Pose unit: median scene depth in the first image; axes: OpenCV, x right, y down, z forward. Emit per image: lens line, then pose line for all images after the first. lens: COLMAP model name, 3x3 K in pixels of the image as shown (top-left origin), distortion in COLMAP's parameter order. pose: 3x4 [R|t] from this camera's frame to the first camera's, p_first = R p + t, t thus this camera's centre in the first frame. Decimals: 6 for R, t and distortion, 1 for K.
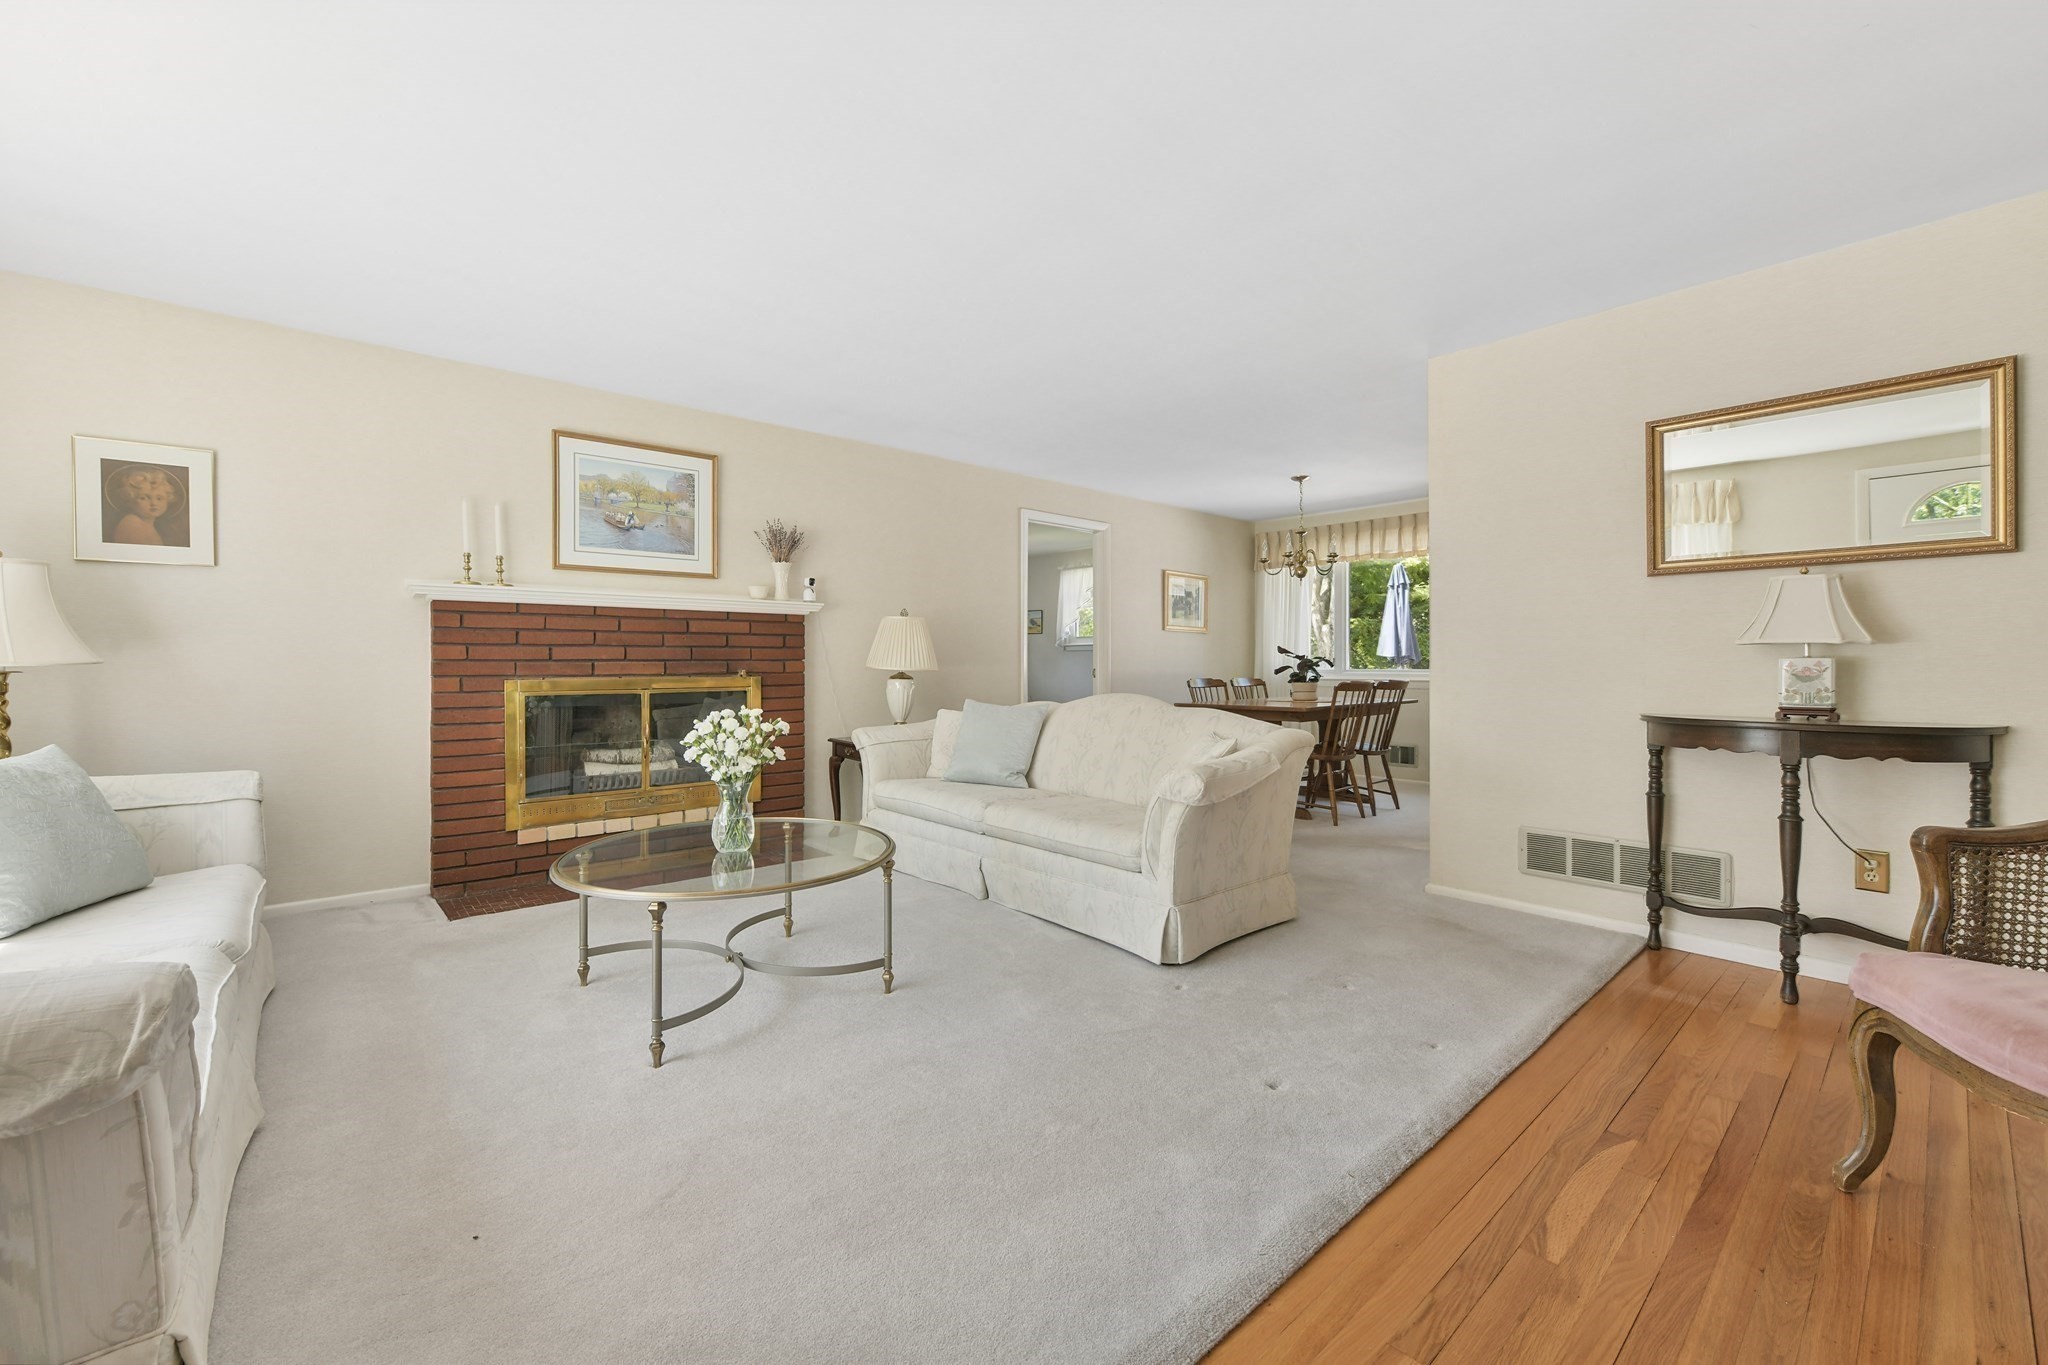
lens RADIAL K [[818.5, 0, 1032.7], [0, 818.5, 661.7], [0, 0, 1]] dist [-0.004568, -0.001204]
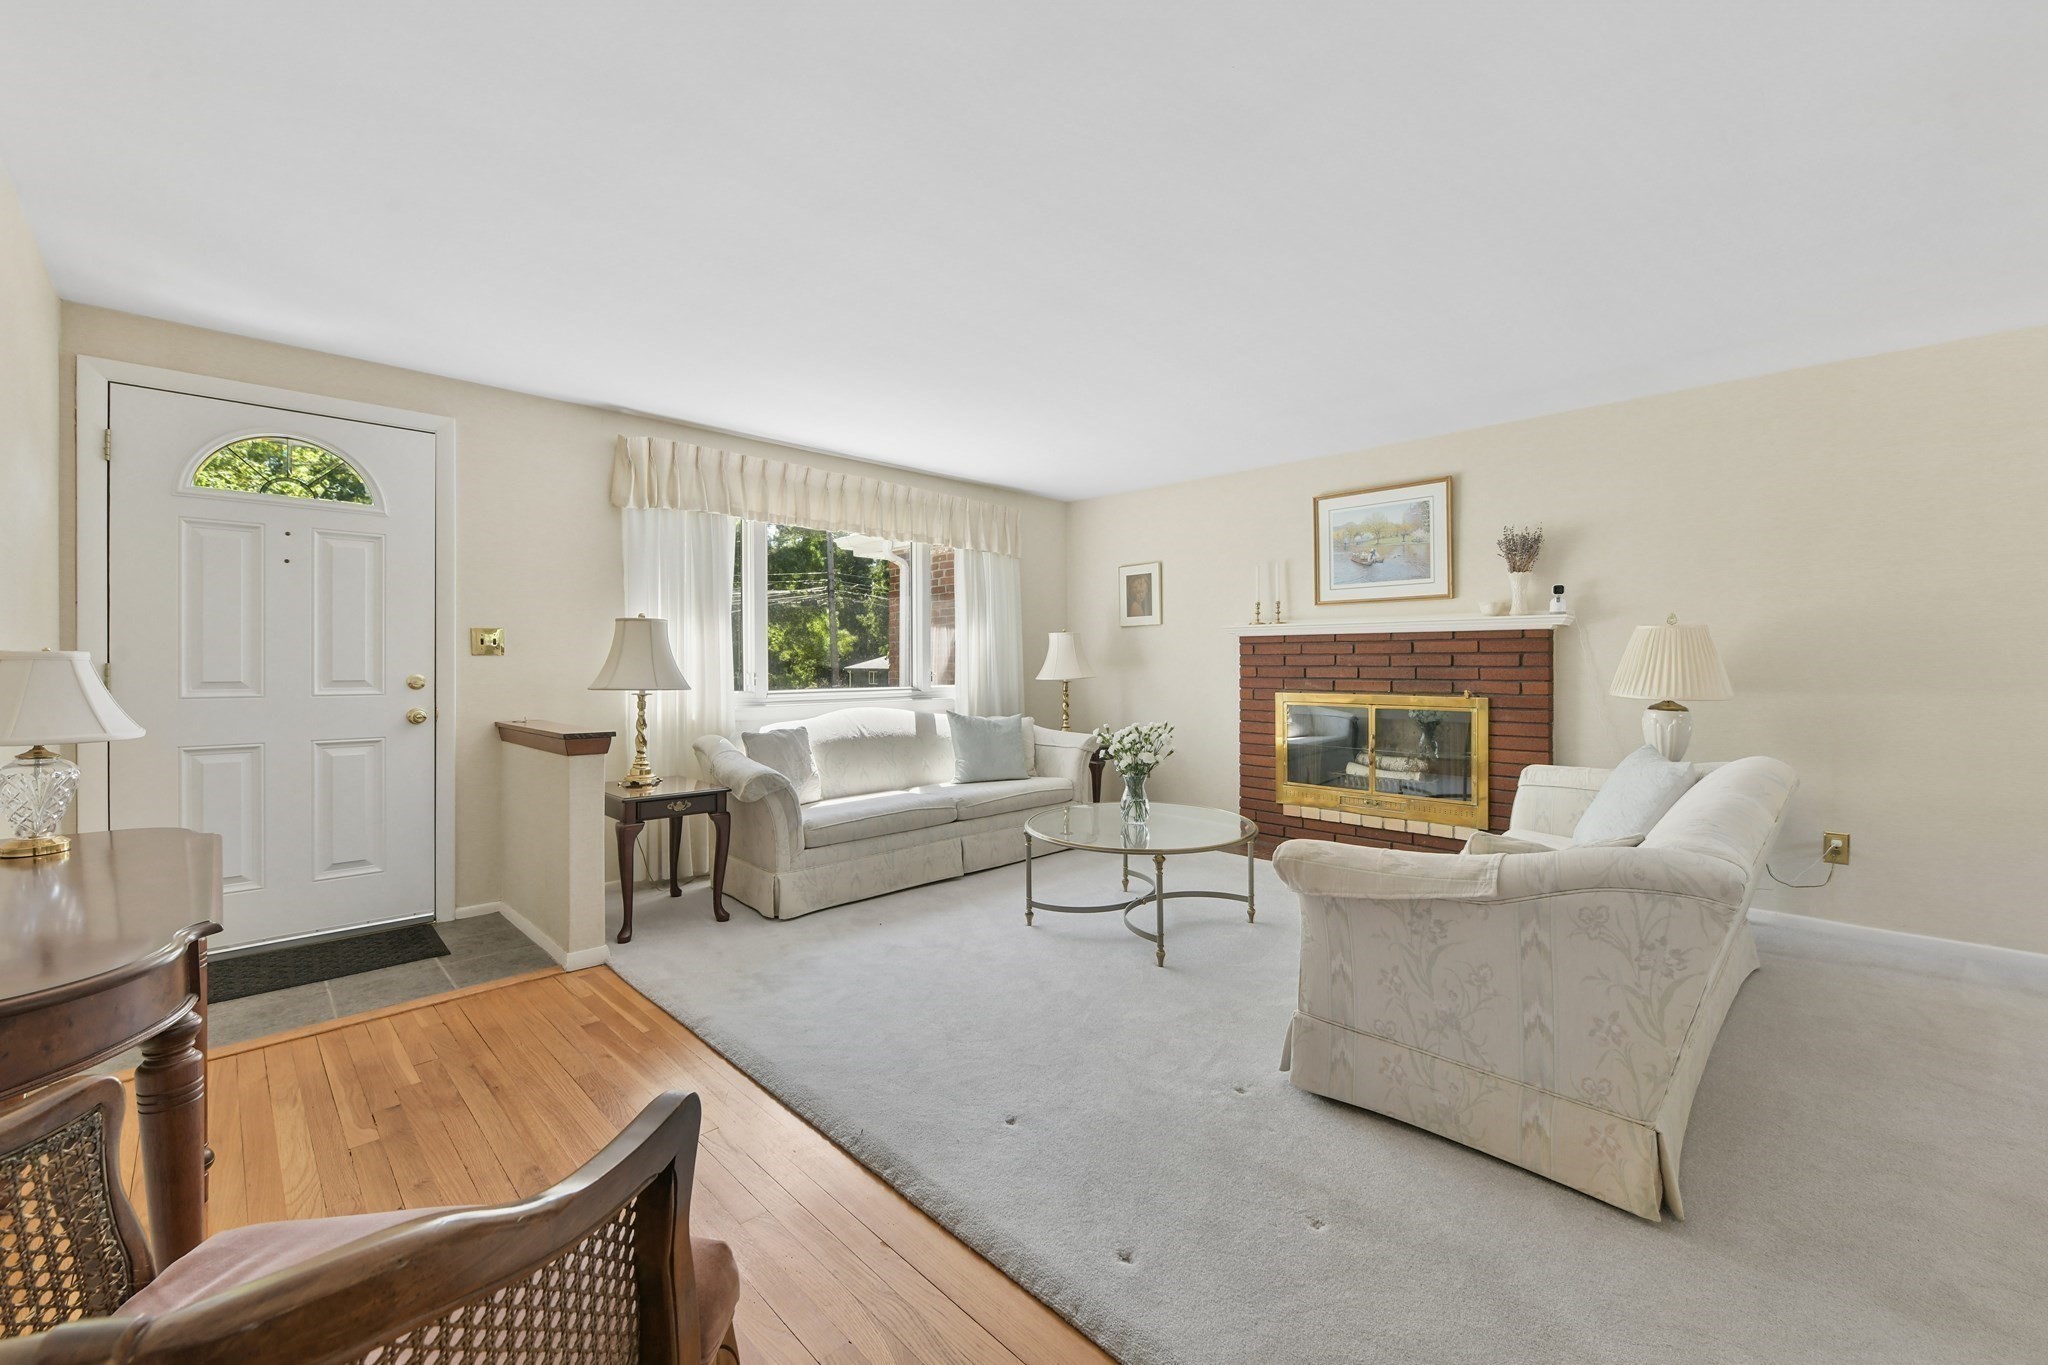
lens RADIAL K [[818.5, 0, 1033.2], [0, 818.5, 665.0], [0, 0, 1]] dist [-0.004568, -0.001204]
pose [[0.062003, 0.006483, -0.998055, 0.620609], [0.003427, 0.999972, 0.006708, -0.030079], [0.998070, -0.003837, 0.061979, 0.451818]]
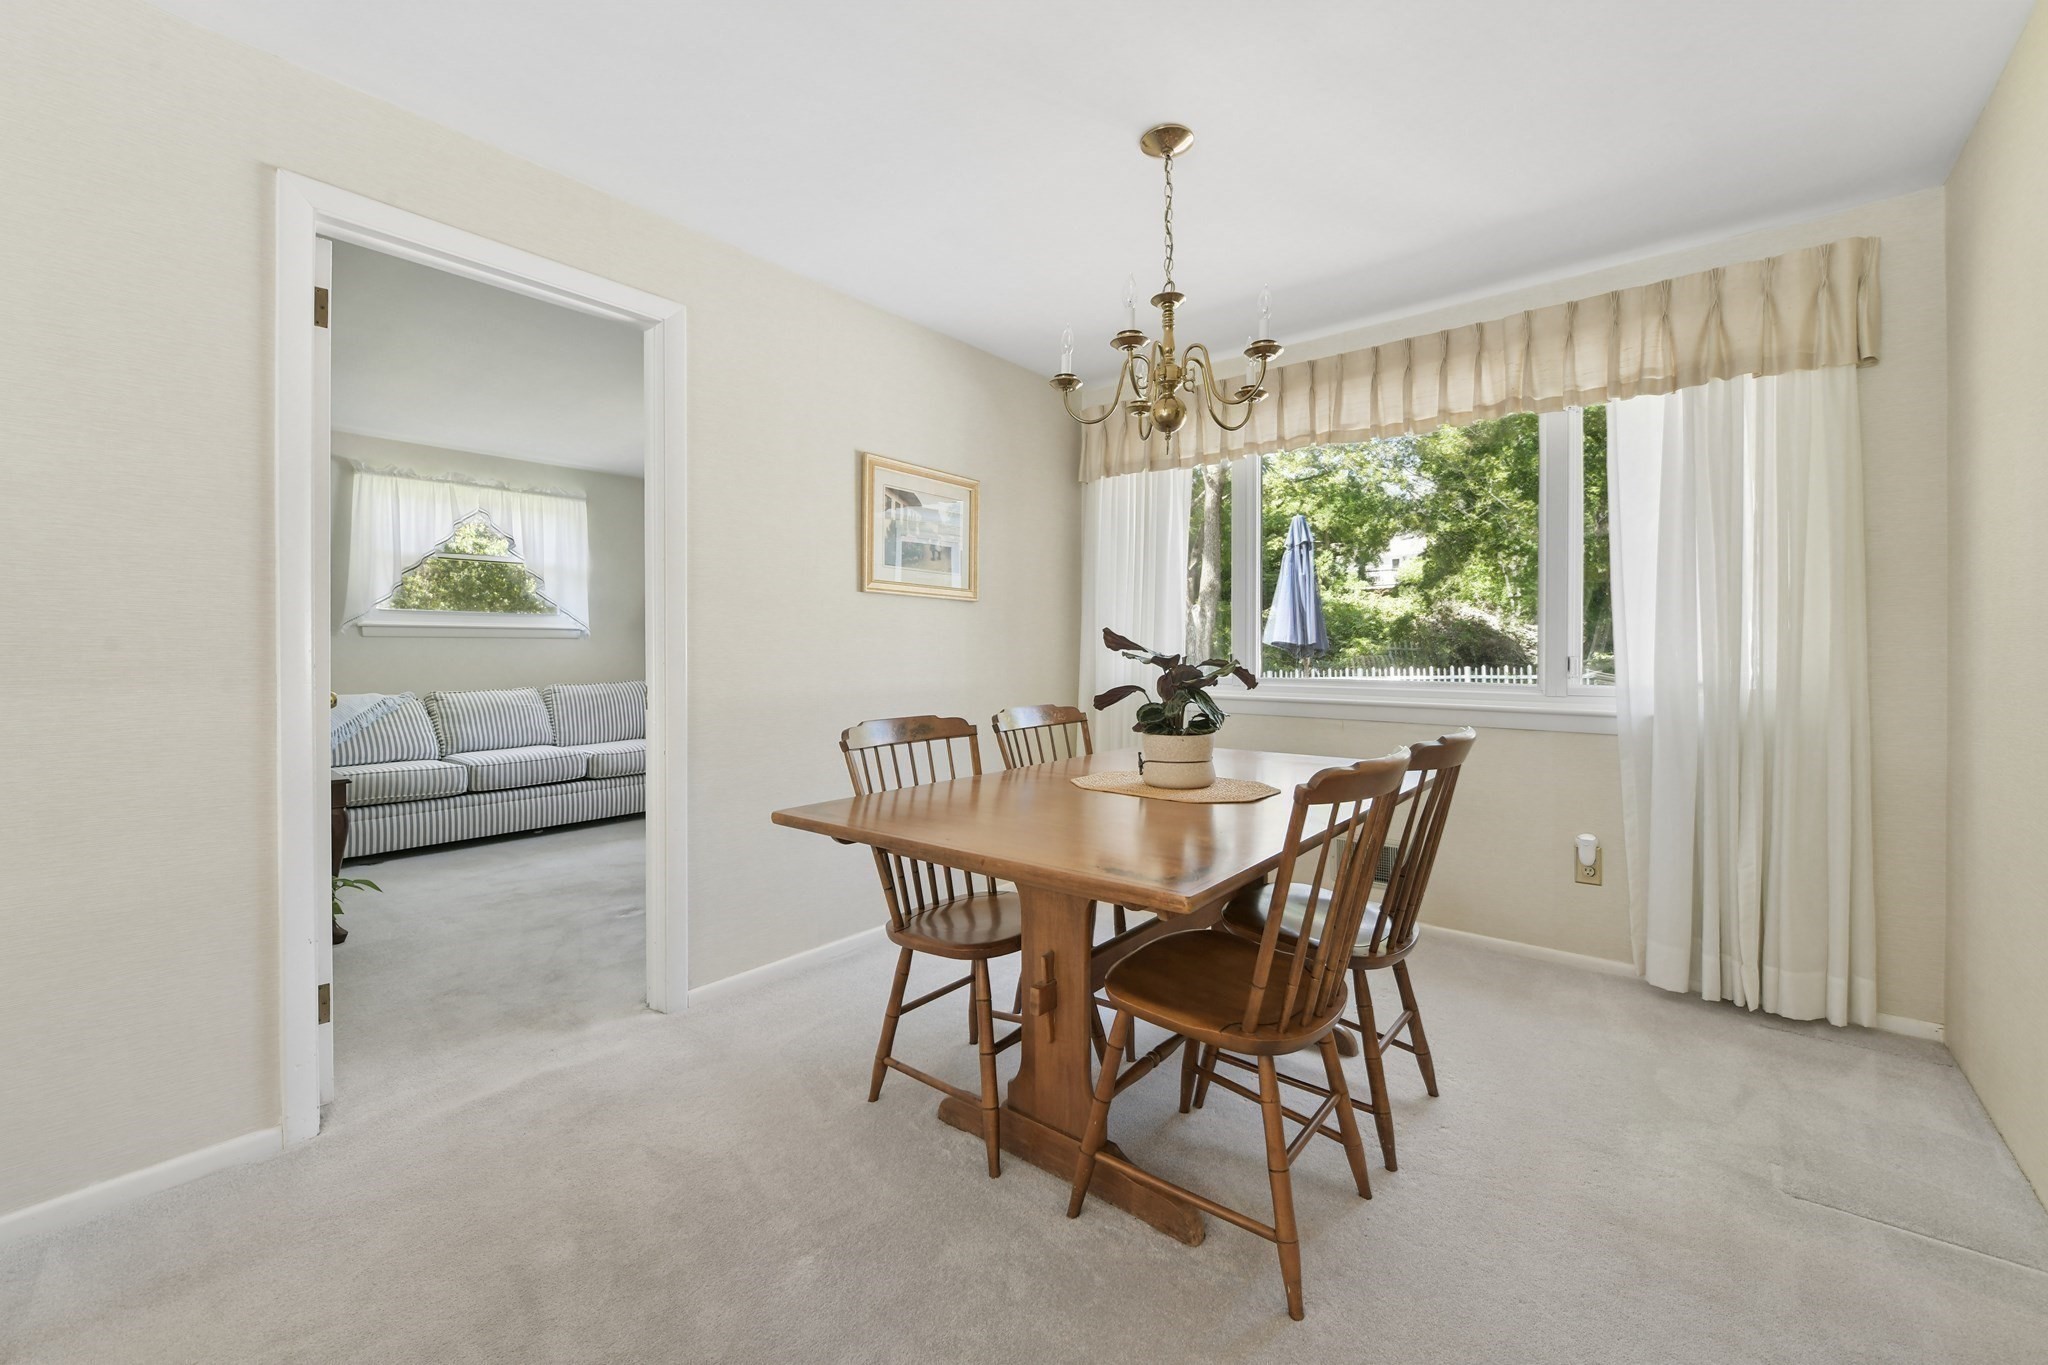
lens RADIAL K [[818.5, 0, 1035.1], [0, 818.5, 653.2], [0, 0, 1]] dist [-0.004568, -0.001204]
pose [[0.987372, -0.001890, 0.158405, 0.305729], [0.000544, 0.999963, 0.008537, -0.016298], [-0.158416, -0.008343, 0.987337, 0.935985]]
